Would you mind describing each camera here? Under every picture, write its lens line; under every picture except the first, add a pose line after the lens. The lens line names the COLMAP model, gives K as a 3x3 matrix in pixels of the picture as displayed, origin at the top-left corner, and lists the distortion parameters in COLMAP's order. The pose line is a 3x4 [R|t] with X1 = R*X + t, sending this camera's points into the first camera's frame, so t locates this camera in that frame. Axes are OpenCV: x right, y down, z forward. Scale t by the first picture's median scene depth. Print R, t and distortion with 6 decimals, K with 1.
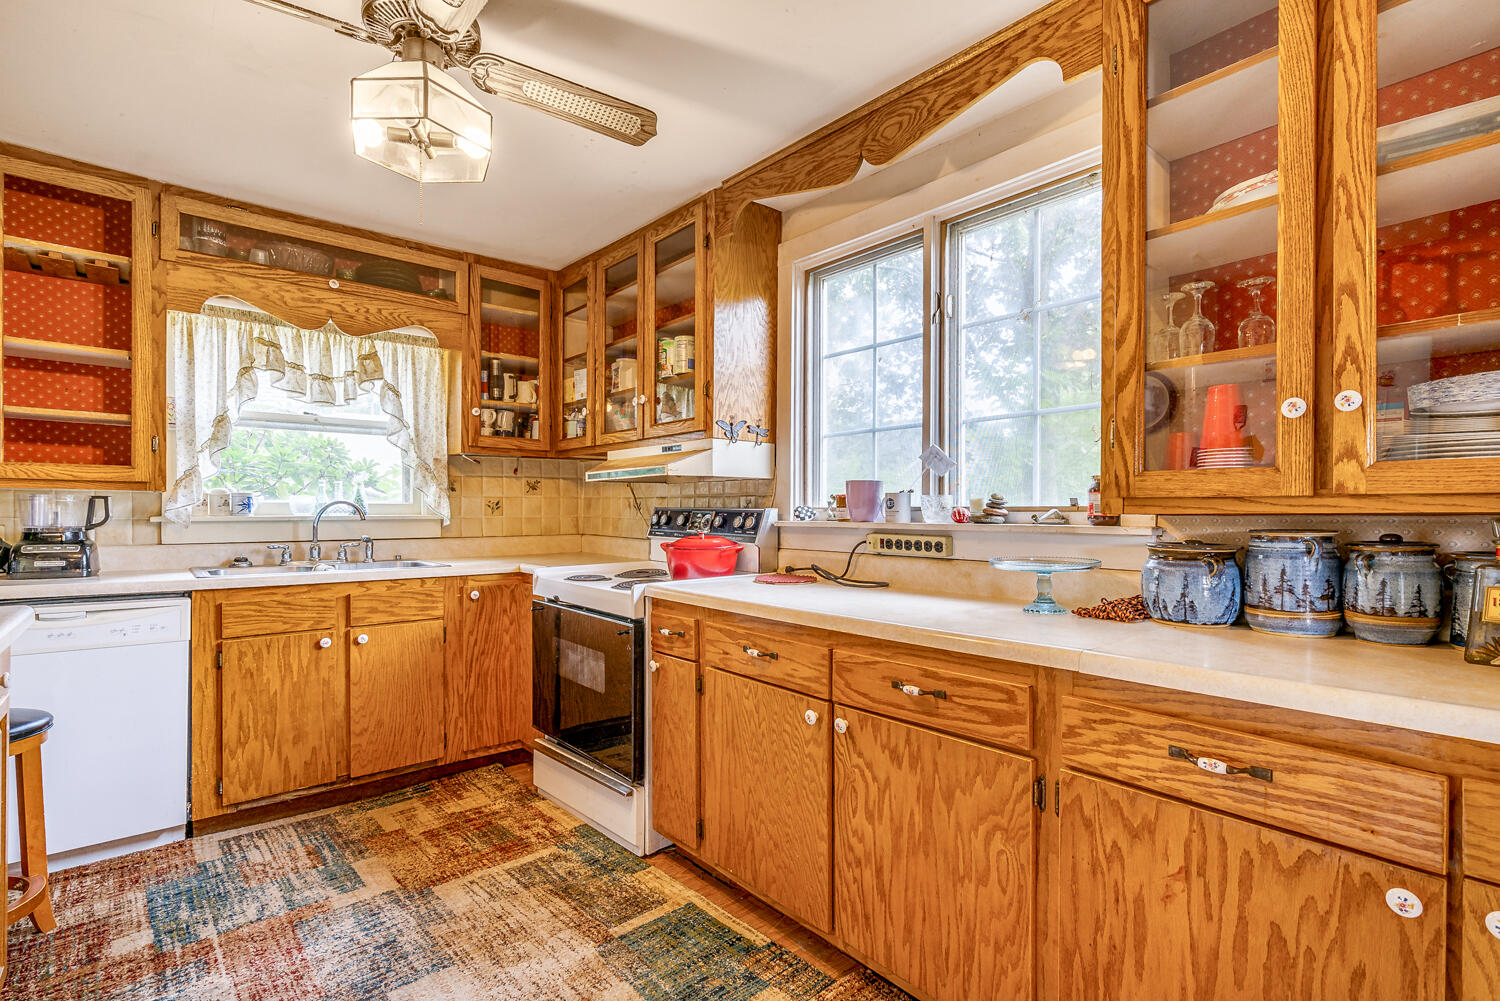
lens RADIAL K [[690.2, 0, 753.8], [0, 690.2, 518.2], [0, 0, 1]] dist [-0.005909, 0.000963]
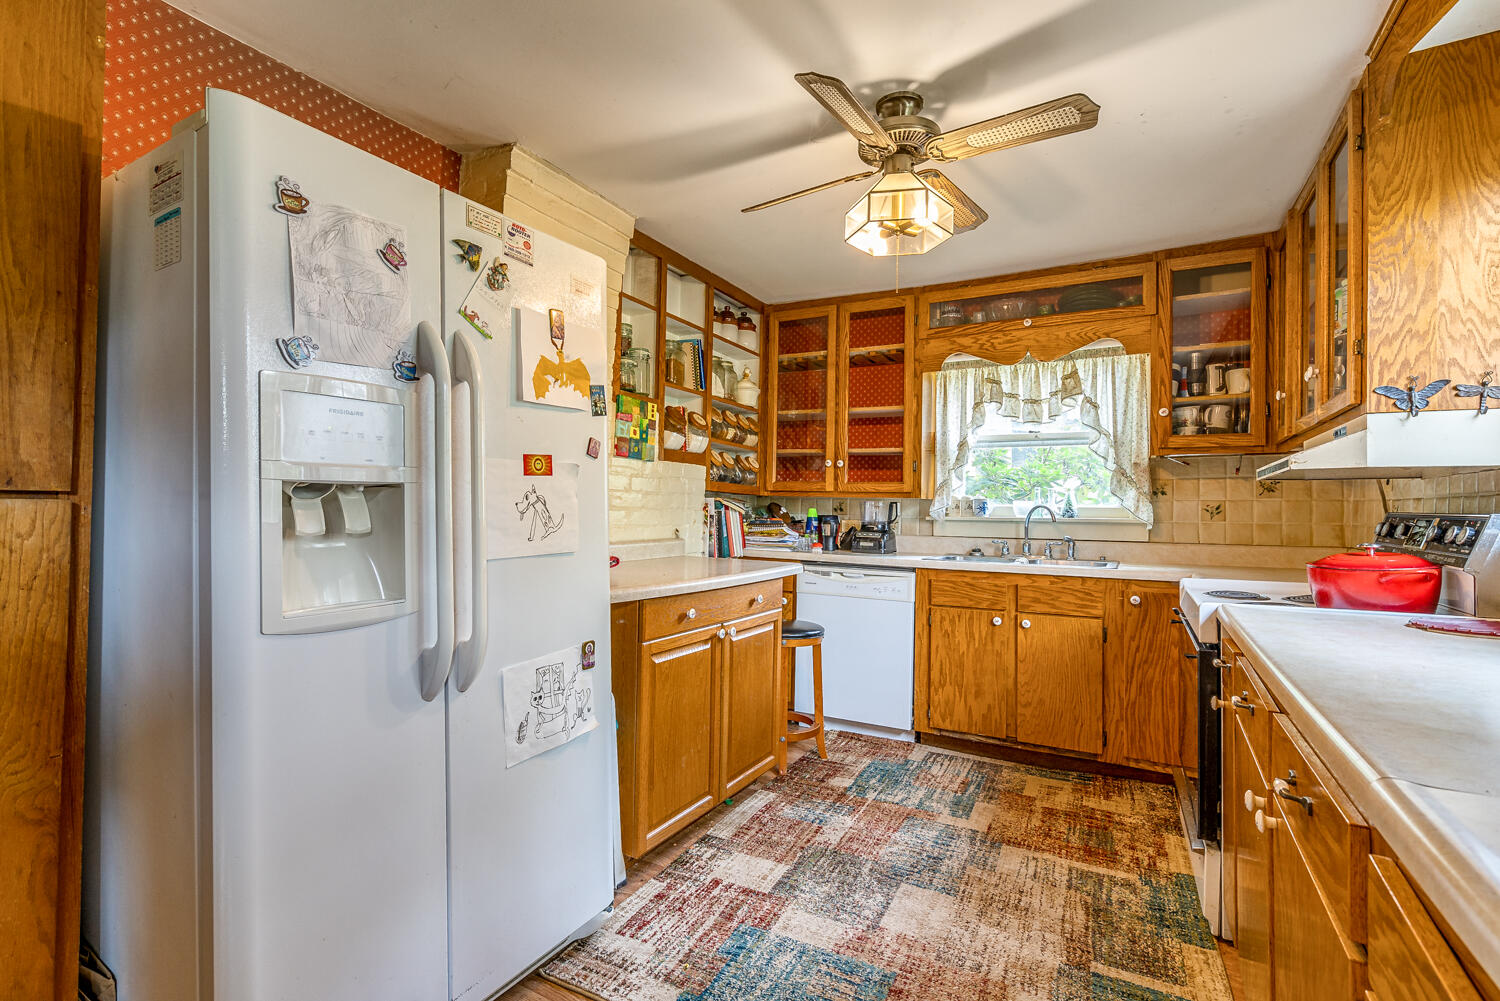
lens RADIAL K [[690.2, 0, 760.0], [0, 690.2, 503.3], [0, 0, 1]] dist [-0.005909, 0.000963]
pose [[0.354908, -0.005555, -0.934885, 0.360943], [-0.023760, 0.999606, -0.014959, 0.000880], [0.934599, 0.027522, 0.354636, 0.164707]]
